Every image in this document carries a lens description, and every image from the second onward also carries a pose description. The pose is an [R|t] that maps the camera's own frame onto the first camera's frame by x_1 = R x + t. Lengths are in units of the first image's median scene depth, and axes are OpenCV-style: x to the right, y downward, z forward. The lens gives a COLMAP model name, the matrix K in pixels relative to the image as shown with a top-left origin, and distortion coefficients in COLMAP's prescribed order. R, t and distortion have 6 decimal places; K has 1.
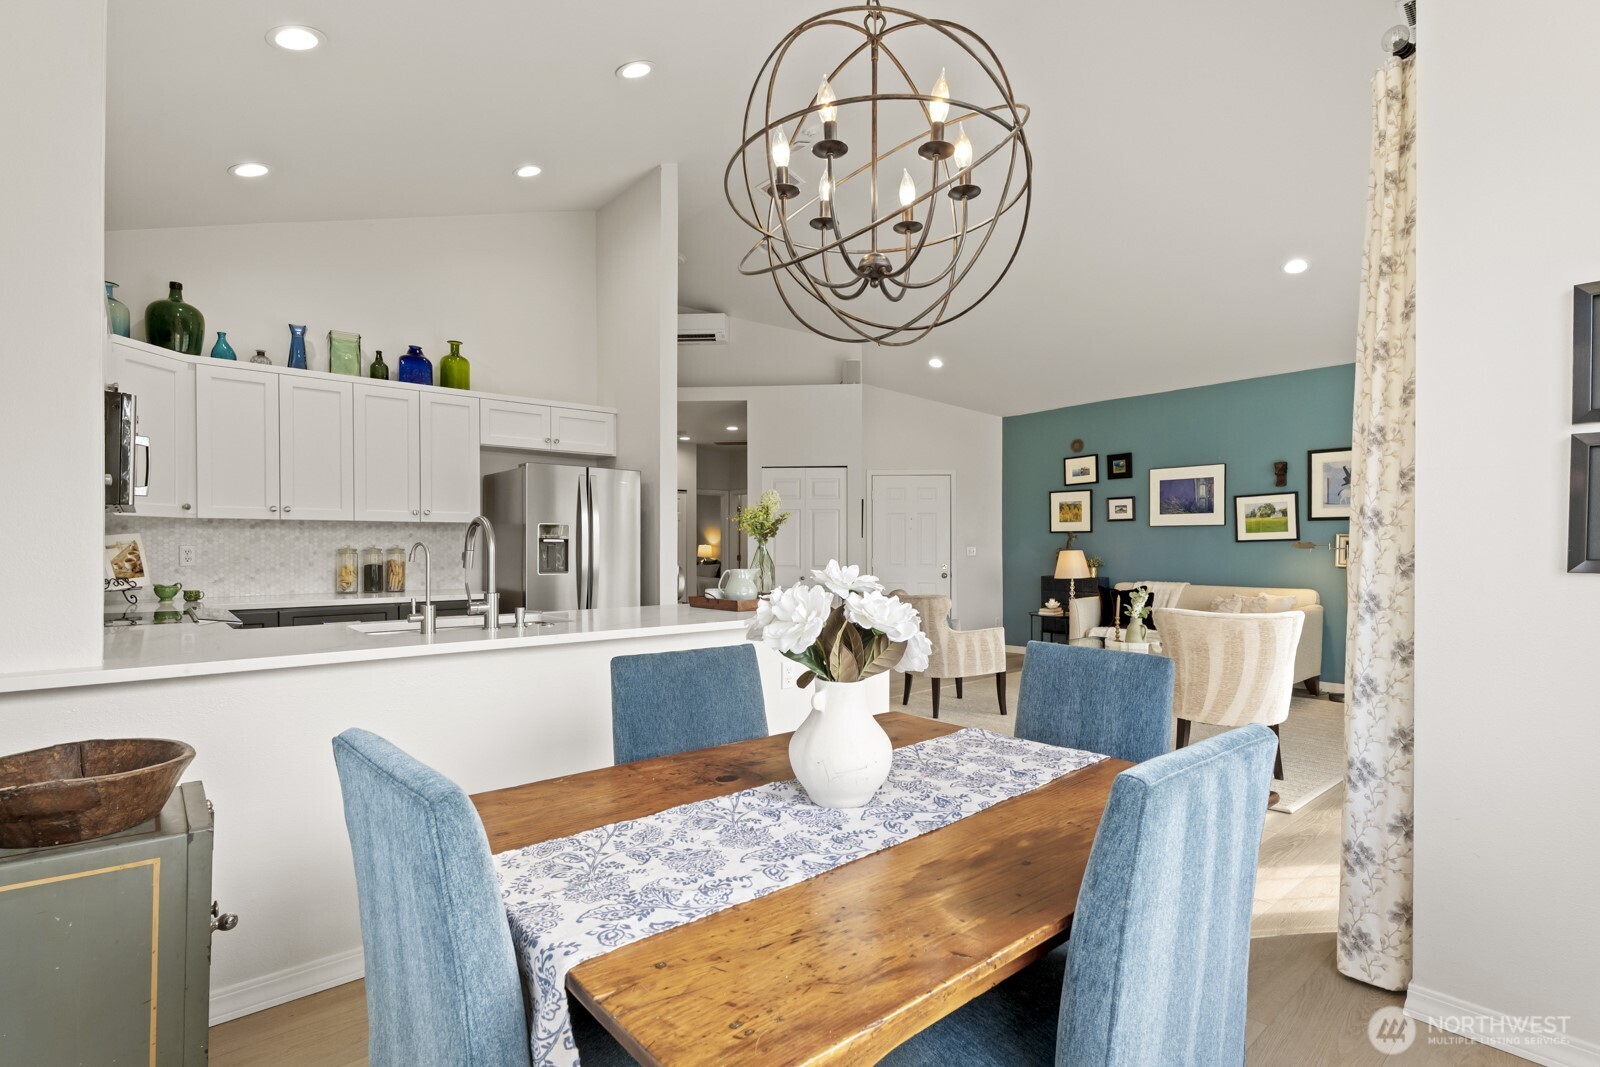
lens RADIAL K [[759.2, 0, 797.6], [0, 759.2, 551.1], [0, 0, 1]] dist [-0.001368, -0.000013]
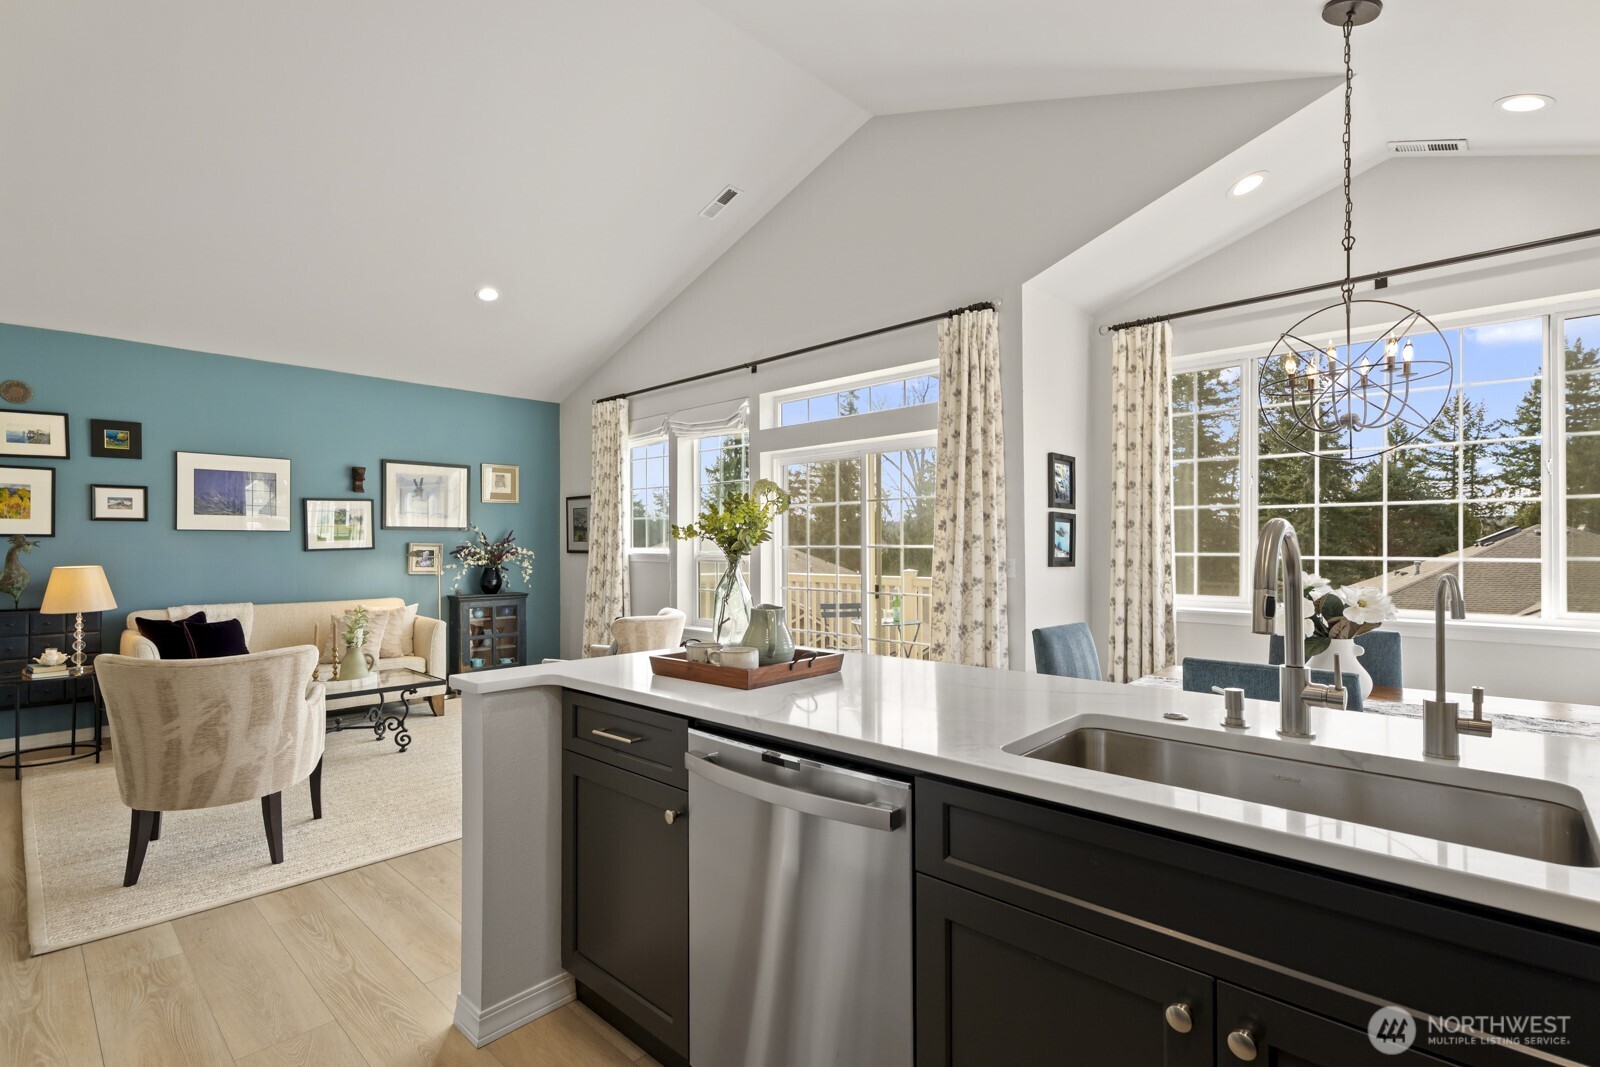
lens RADIAL K [[752.0, 0, 803.2], [0, 752.0, 541.5], [0, 0, 1]] dist [0.001168, -0.000388]
pose [[-0.117920, 0.006237, 0.993003, -0.313682], [0.011267, 0.999924, -0.004942, -0.011155], [-0.992959, 0.010605, -0.117982, 0.482632]]
